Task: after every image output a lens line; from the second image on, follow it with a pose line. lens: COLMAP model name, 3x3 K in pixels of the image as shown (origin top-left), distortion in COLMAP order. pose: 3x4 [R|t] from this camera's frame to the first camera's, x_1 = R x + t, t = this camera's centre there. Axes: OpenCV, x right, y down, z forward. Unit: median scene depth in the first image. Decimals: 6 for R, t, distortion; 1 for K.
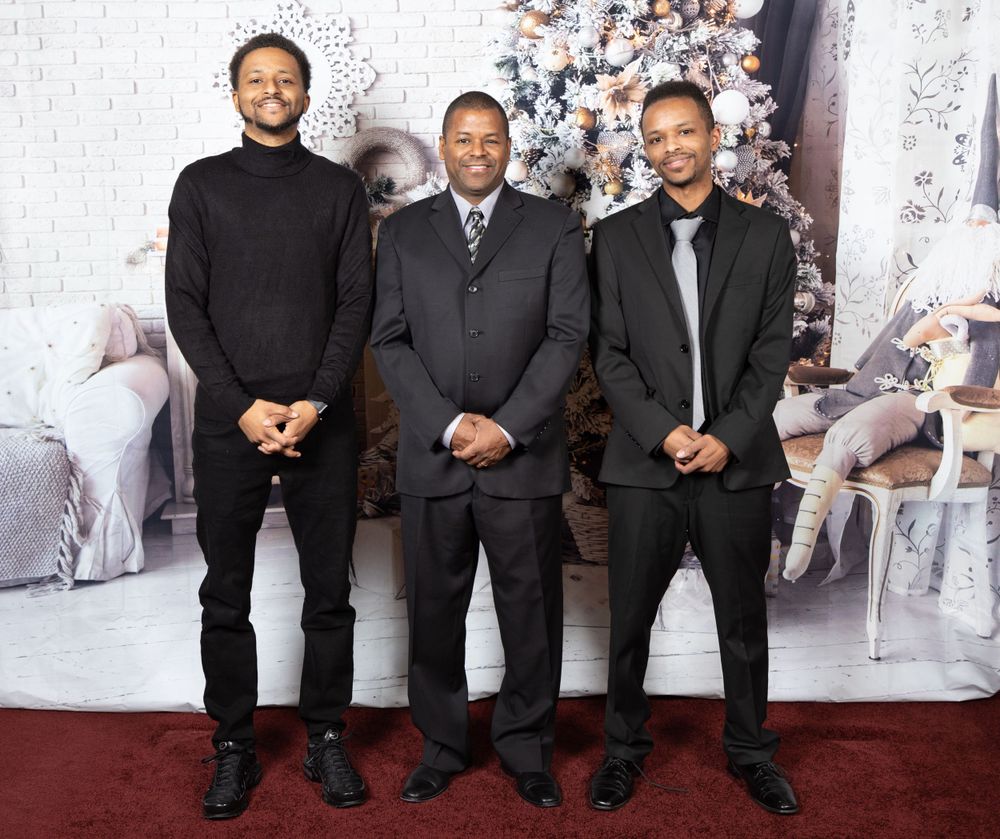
lens RADIAL K [[1180.5, 0, 474.2], [0, 1180.5, 420.7], [0, 0, 1]] dist [0.011883, -0.018946]
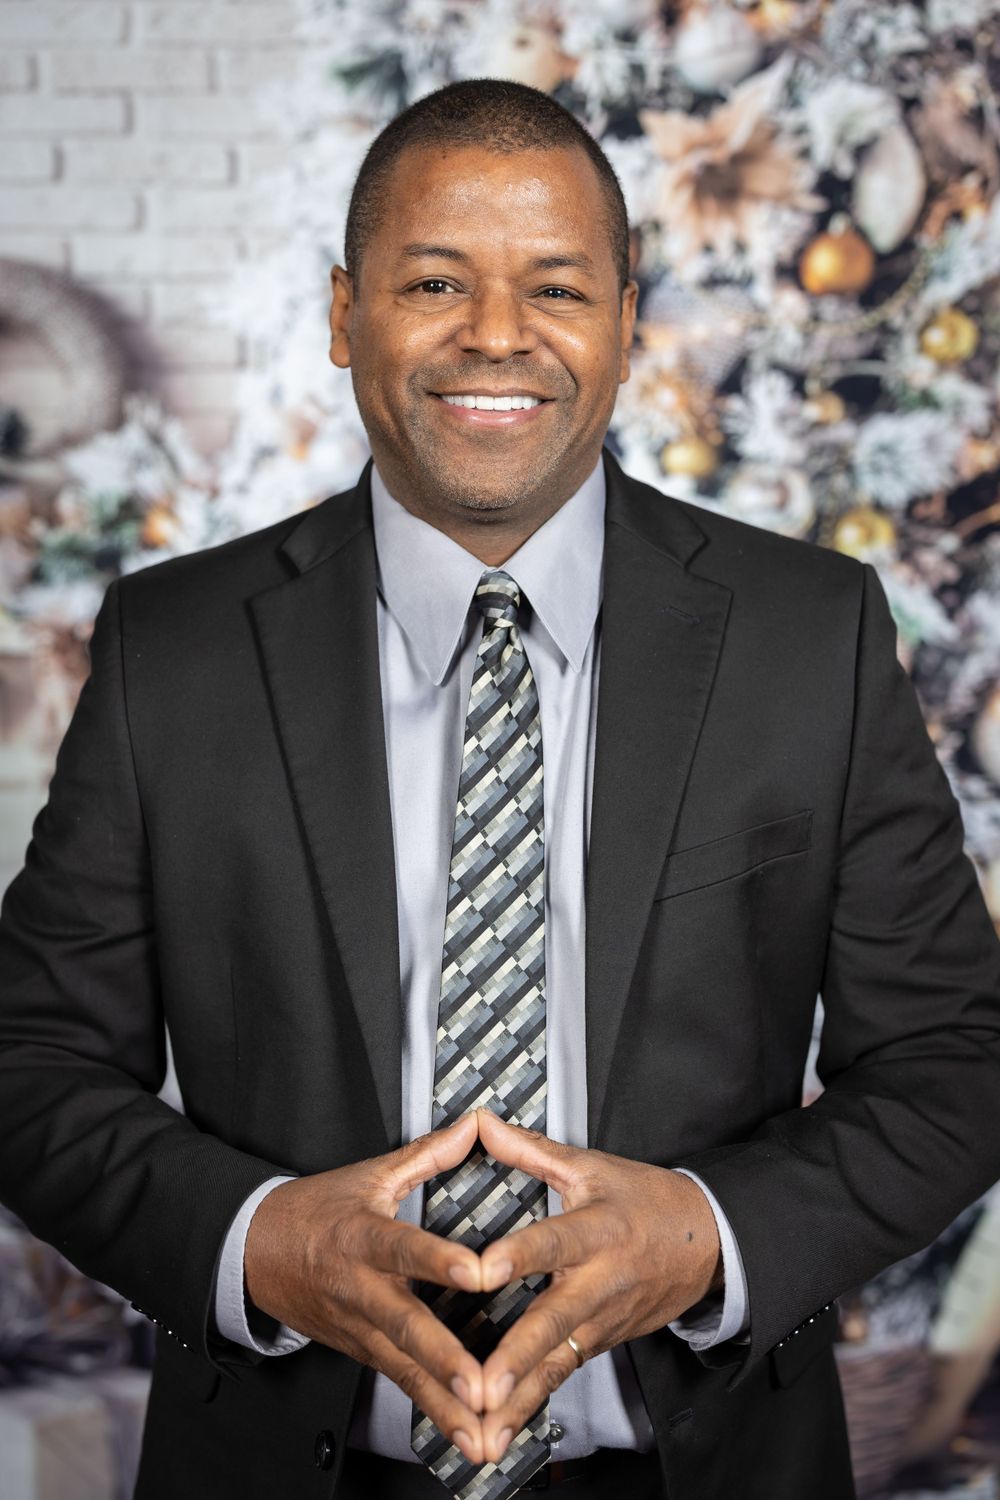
lens RADIAL K [[2124.0, 0, 498.2], [0, 2124.0, 788.0], [0, 0, 1]] dist [0.024521, -0.104044]
pose [[0.999120, 0.018151, 0.037819, 0.043391], [-0.018094, 0.999835, -0.001869, -0.103755], [-0.037847, 0.001183, 0.999283, 0.411467]]
